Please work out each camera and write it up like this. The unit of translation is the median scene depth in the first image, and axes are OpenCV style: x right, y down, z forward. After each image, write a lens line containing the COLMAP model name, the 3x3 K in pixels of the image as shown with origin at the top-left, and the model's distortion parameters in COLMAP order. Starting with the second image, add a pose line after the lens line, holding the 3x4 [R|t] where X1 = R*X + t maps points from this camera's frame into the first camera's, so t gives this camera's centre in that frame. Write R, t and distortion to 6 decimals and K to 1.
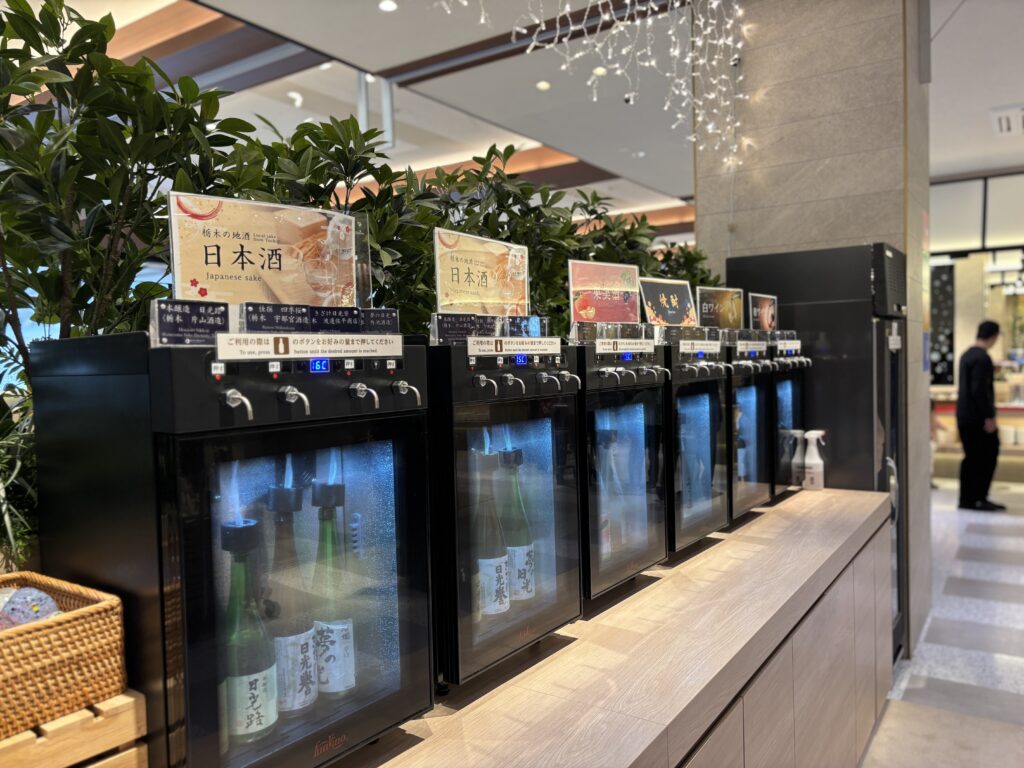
lens RADIAL K [[781.4, 0, 510.9], [0, 781.4, 383.8], [0, 0, 1]] dist [0.013406, 0.002928]
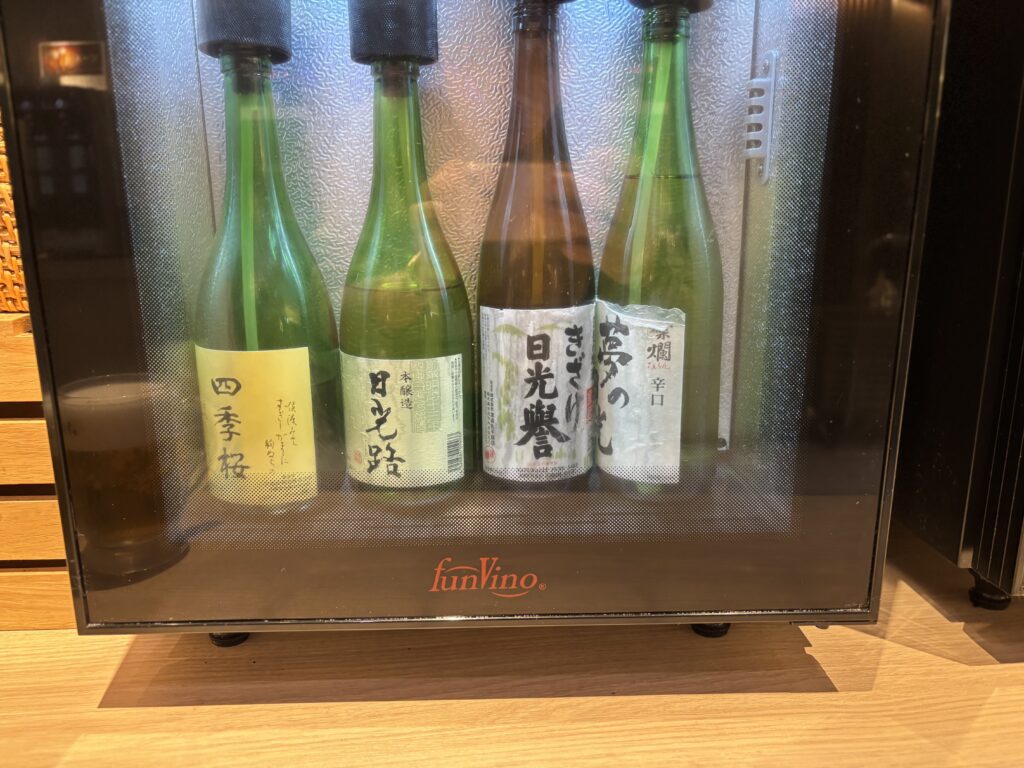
lens RADIAL K [[781.4, 0, 509.8], [0, 781.4, 386.0], [0, 0, 1]] dist [0.013406, 0.002928]
pose [[0.602348, 0.185258, -0.776438, 0.049318], [-0.023020, 0.976322, 0.215092, 0.271034], [0.797902, -0.111686, 0.592350, 0.747198]]
